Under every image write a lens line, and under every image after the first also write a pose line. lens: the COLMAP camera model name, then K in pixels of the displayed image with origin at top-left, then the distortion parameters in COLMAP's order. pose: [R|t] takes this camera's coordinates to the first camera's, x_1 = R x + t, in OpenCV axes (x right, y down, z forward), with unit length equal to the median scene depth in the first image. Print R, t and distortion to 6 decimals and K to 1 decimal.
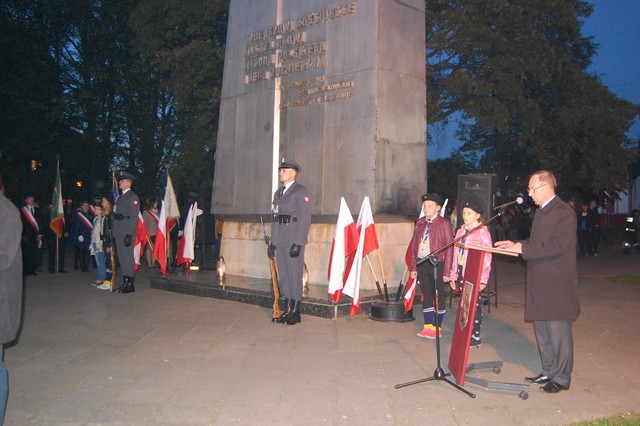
lens RADIAL K [[655.2, 0, 322.7], [0, 655.2, 209.1], [0, 0, 1]] dist [-0.066168, 0.000000]
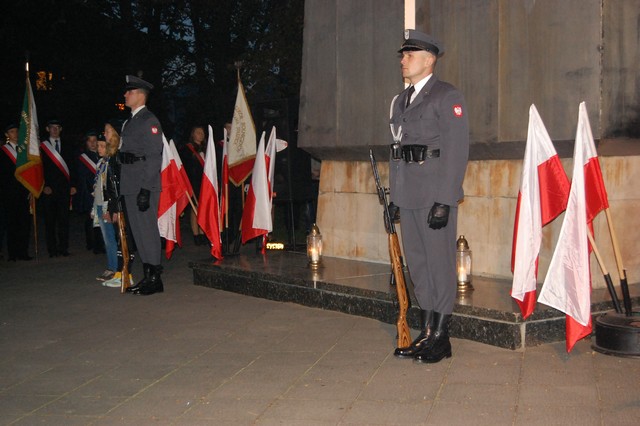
lens RADIAL K [[1087.7, 0, 319.8], [0, 1087.7, 216.5], [0, 0, 1]] dist [-0.037899, 0.000000]
pose [[0.981315, -0.017071, -0.191650, 0.025191], [0.030784, 0.997155, 0.068806, 0.003803], [0.189930, -0.073420, 0.979049, 0.145318]]
